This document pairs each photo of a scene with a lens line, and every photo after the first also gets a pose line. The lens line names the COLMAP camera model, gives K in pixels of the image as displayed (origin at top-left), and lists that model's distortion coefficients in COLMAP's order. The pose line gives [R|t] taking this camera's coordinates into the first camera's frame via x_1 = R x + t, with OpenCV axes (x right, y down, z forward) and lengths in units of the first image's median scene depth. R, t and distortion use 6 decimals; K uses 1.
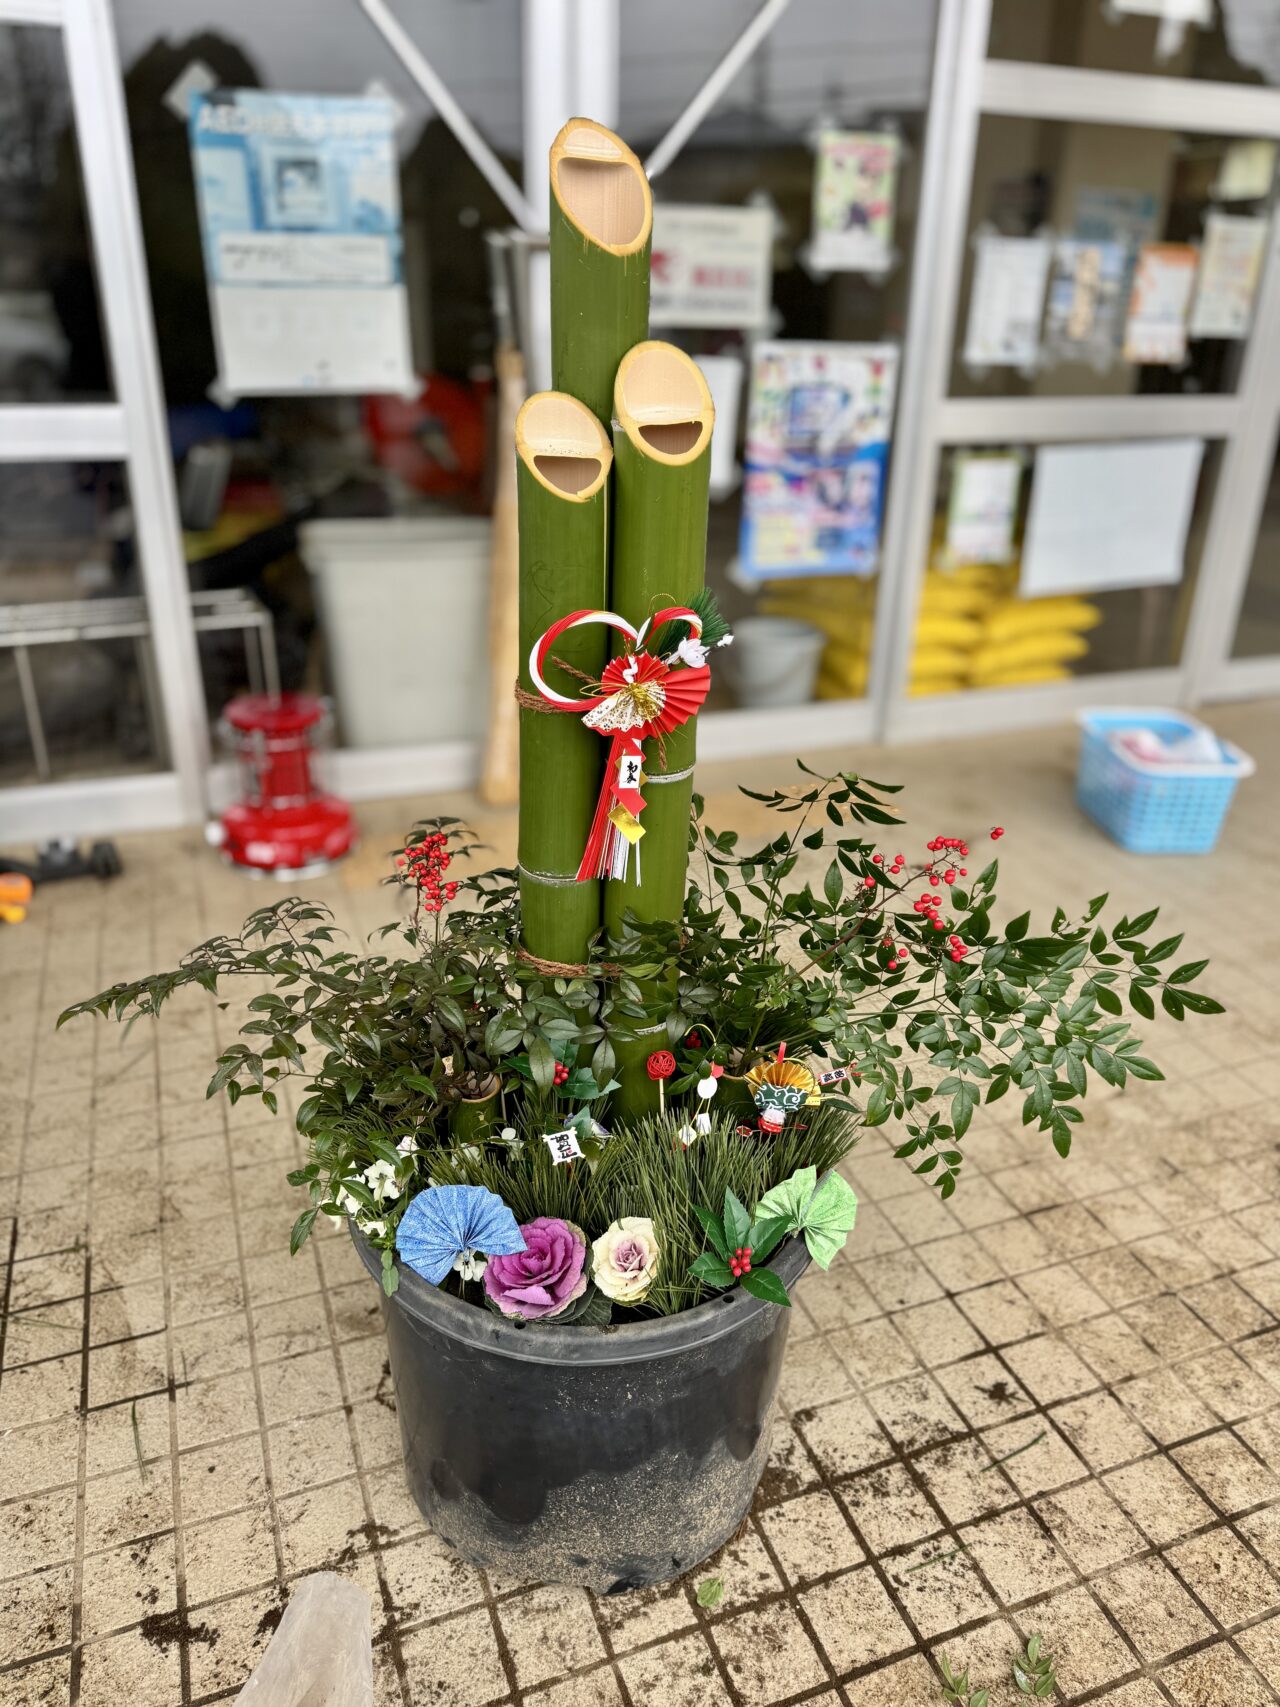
lens RADIAL K [[1252.7, 0, 640.0], [0, 1252.7, 853.5], [0, 0, 1]] dist [0.003542, 0.002627]
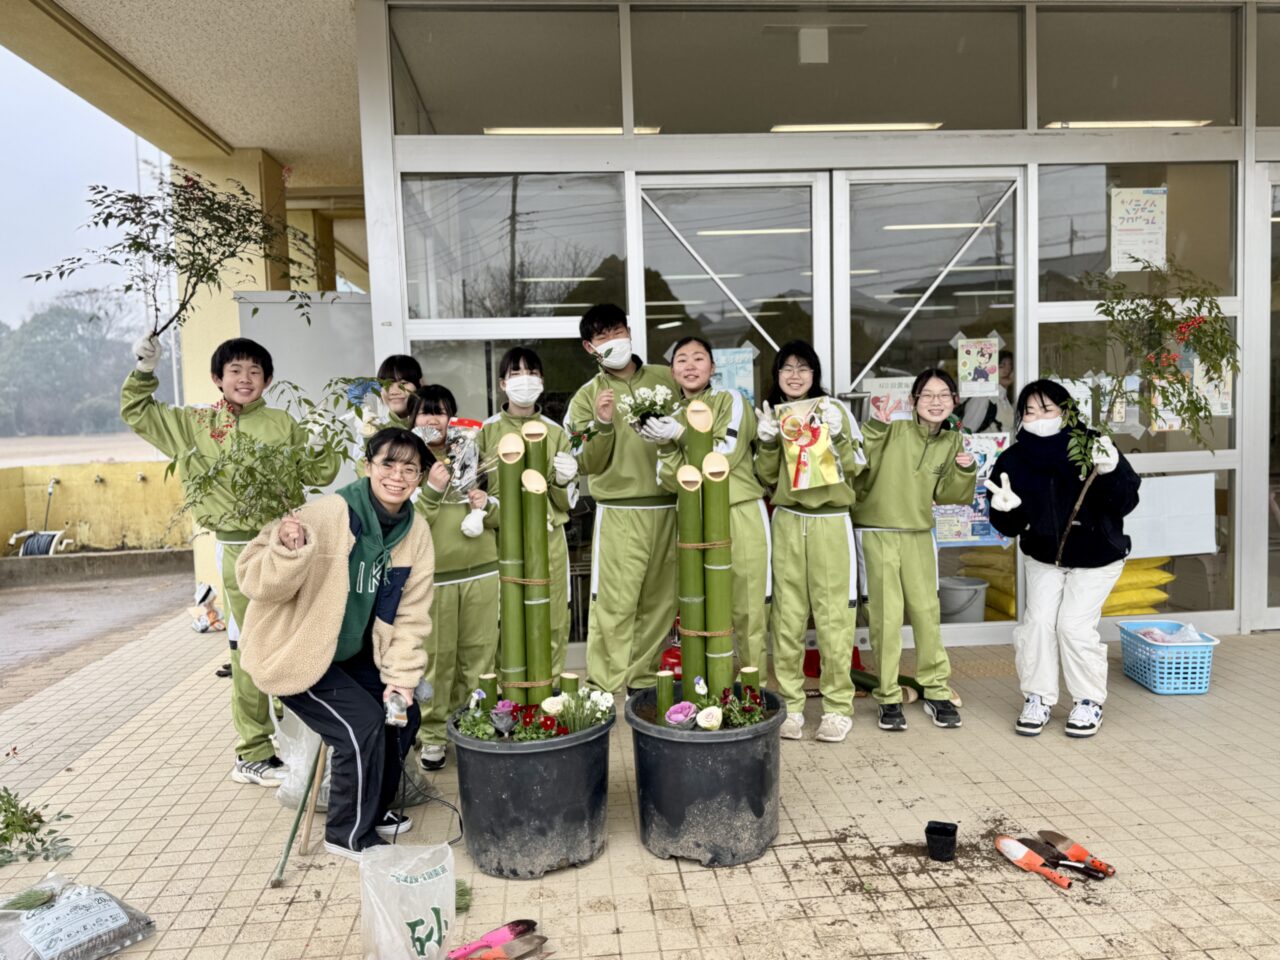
lens RADIAL K [[939.4, 0, 640.0], [0, 939.4, 480.0], [0, 0, 1]] dist [0.003542, 0.002627]
pose [[0.911734, -0.030189, -0.409671, 0.292981], [-0.106145, 0.946112, -0.305949, 0.175773], [0.396831, 0.322428, 0.859398, -0.467268]]
